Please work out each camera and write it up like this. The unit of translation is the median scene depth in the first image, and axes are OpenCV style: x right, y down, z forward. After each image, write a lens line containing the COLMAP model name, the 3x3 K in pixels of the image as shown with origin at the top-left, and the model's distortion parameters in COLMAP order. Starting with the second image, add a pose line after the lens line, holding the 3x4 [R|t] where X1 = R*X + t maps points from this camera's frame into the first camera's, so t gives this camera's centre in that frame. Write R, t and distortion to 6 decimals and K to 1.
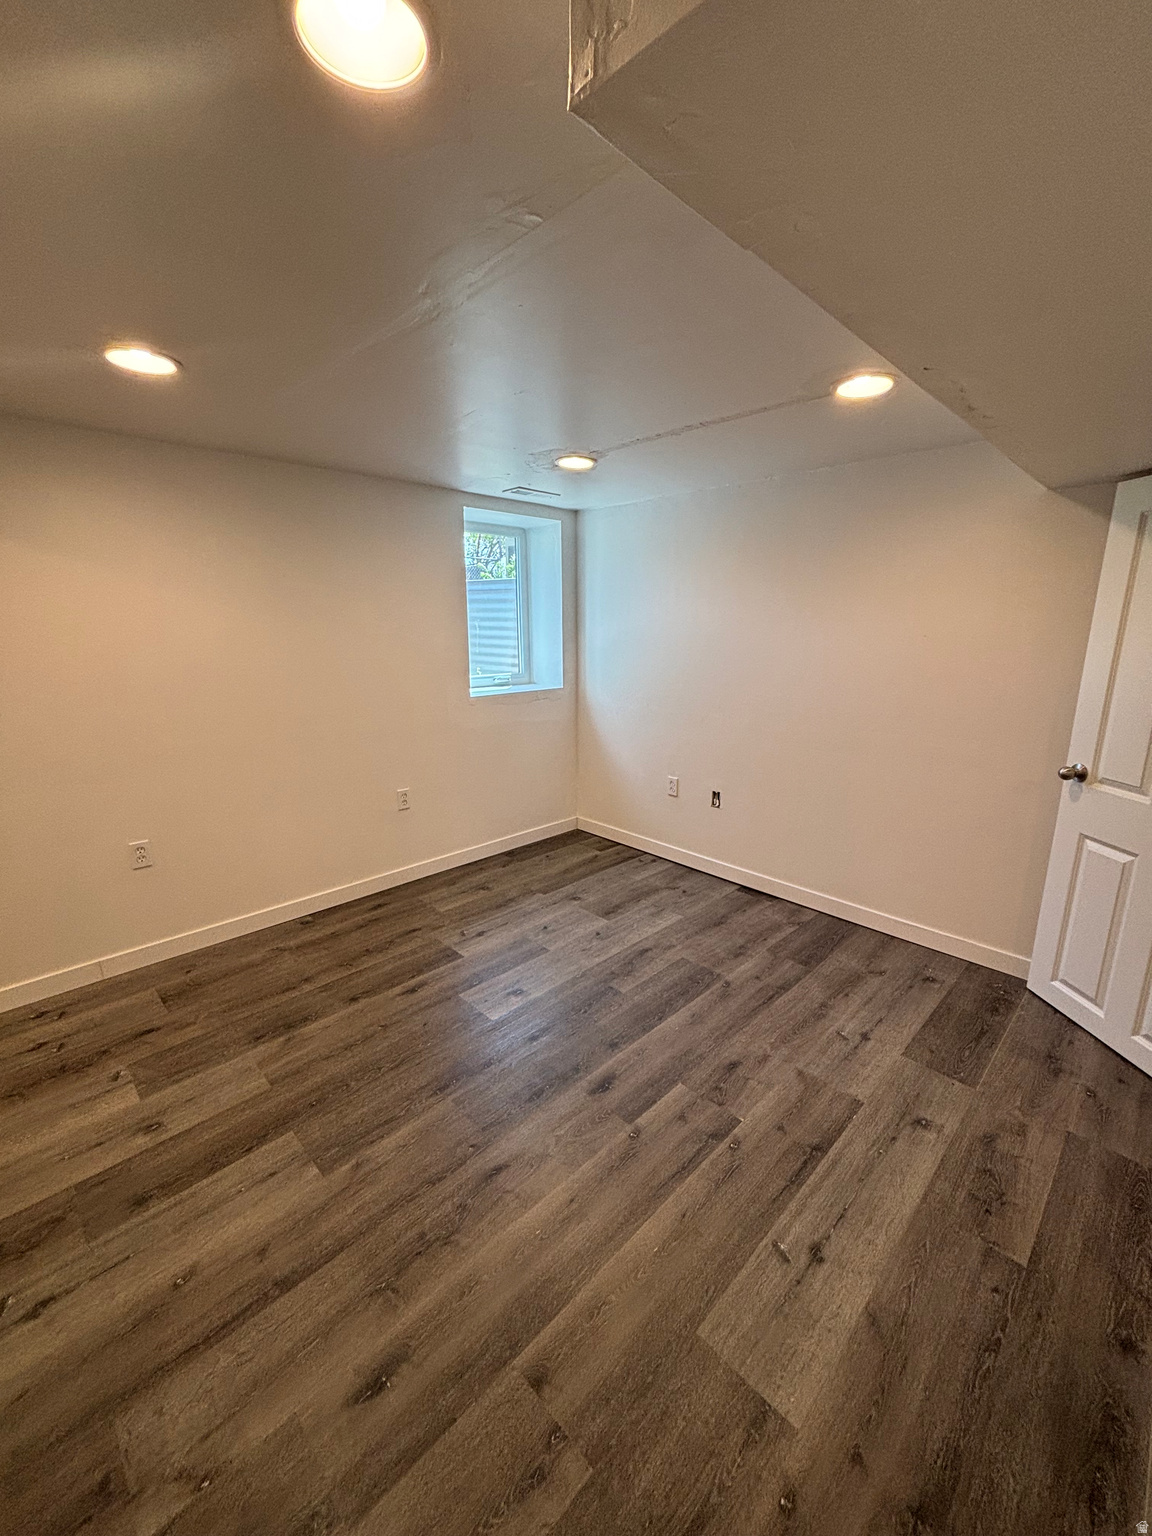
lens RADIAL K [[618.0, 0, 575.8], [0, 618.0, 771.7], [0, 0, 1]] dist [0.000017, 0.000293]
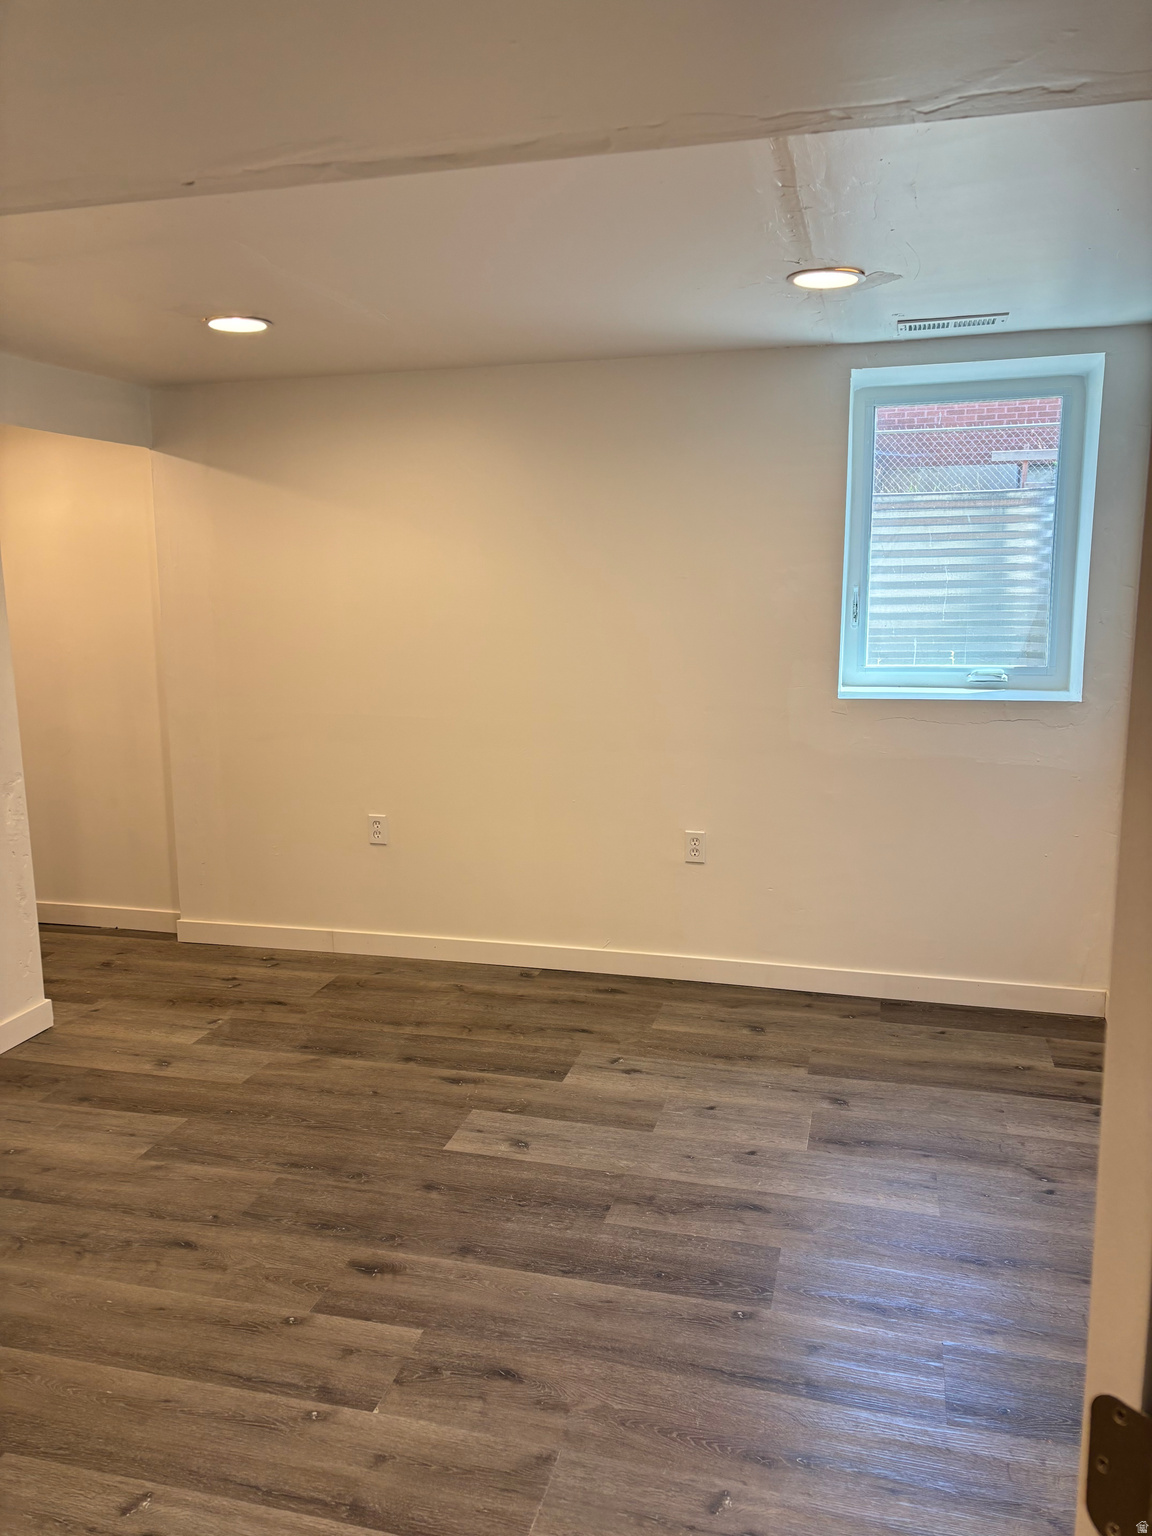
lens RADIAL K [[1166.9, 0, 570.6], [0, 1166.9, 769.8], [0, 0, 1]] dist [0.085093, -0.045542]
pose [[0.499585, 0.140594, -0.854780, 0.927095], [-0.192106, 0.980153, 0.048937, -0.093103], [0.844695, 0.139760, 0.516679, 0.361418]]
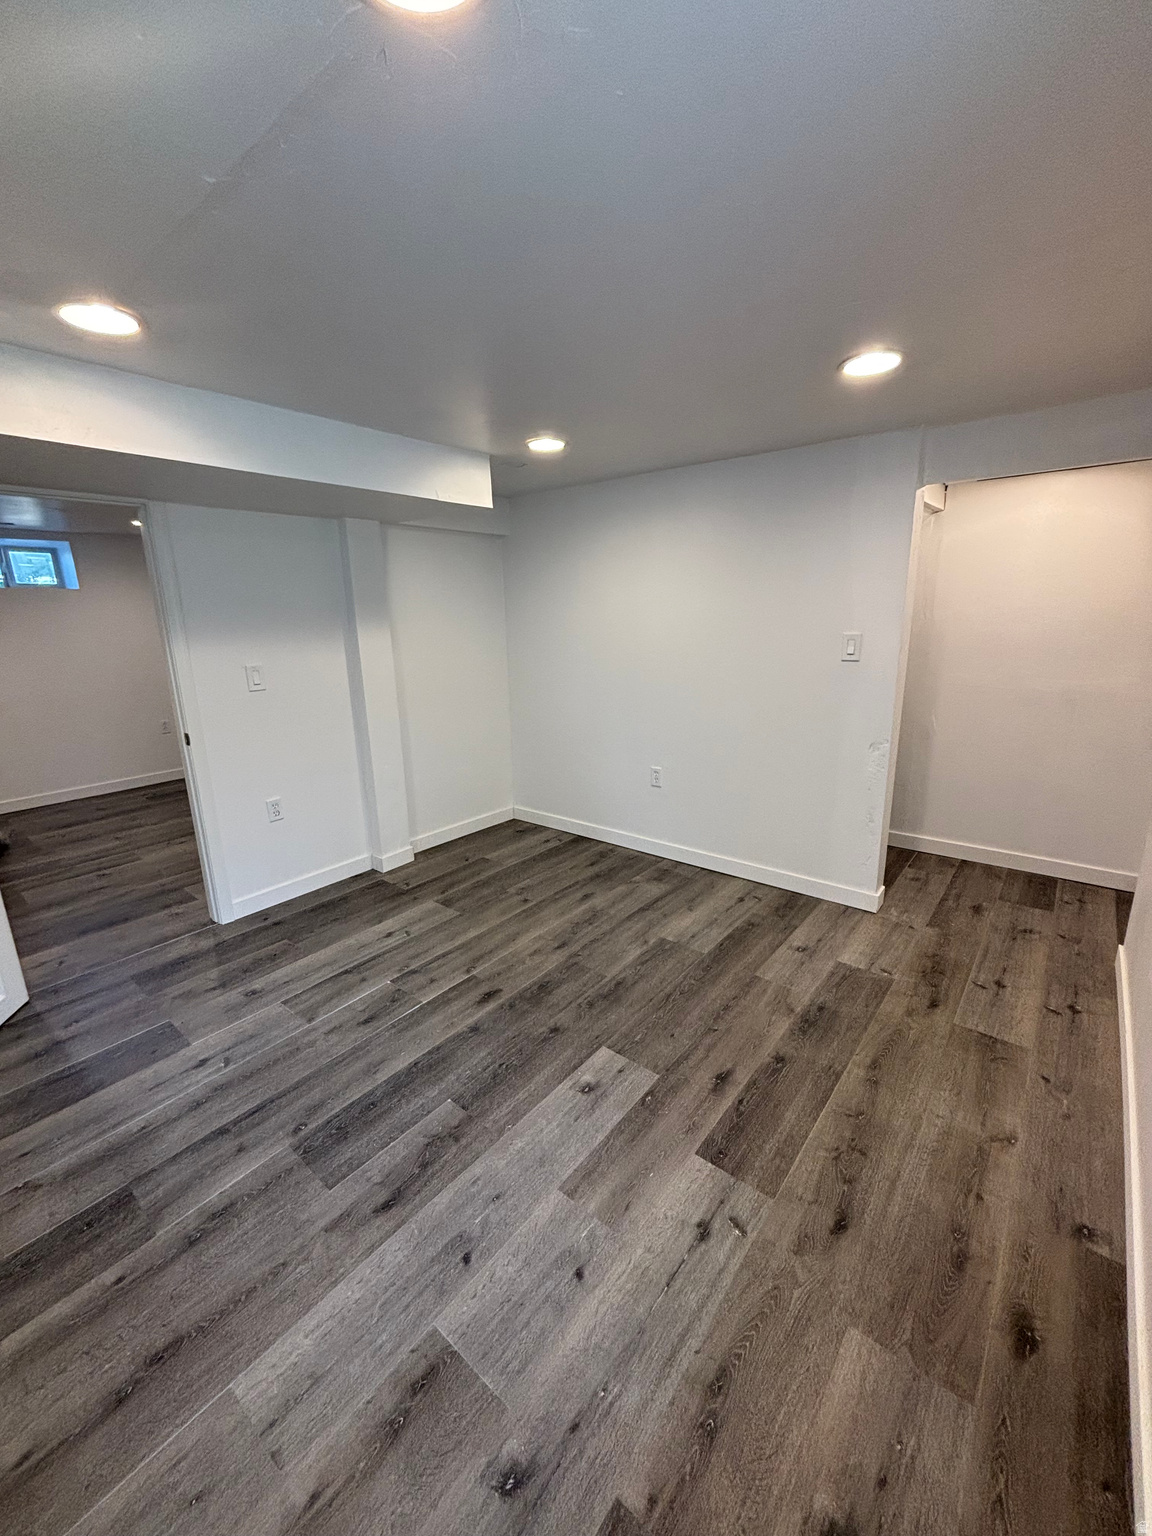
lens RADIAL K [[618.0, 0, 575.8], [0, 618.0, 771.7], [0, 0, 1]] dist [0.000017, 0.000293]
pose [[-0.994473, 0.048700, -0.093018, -0.026899], [-0.001127, 0.880918, 0.473268, -0.362360], [0.104989, 0.470757, -0.875994, 1.500259]]
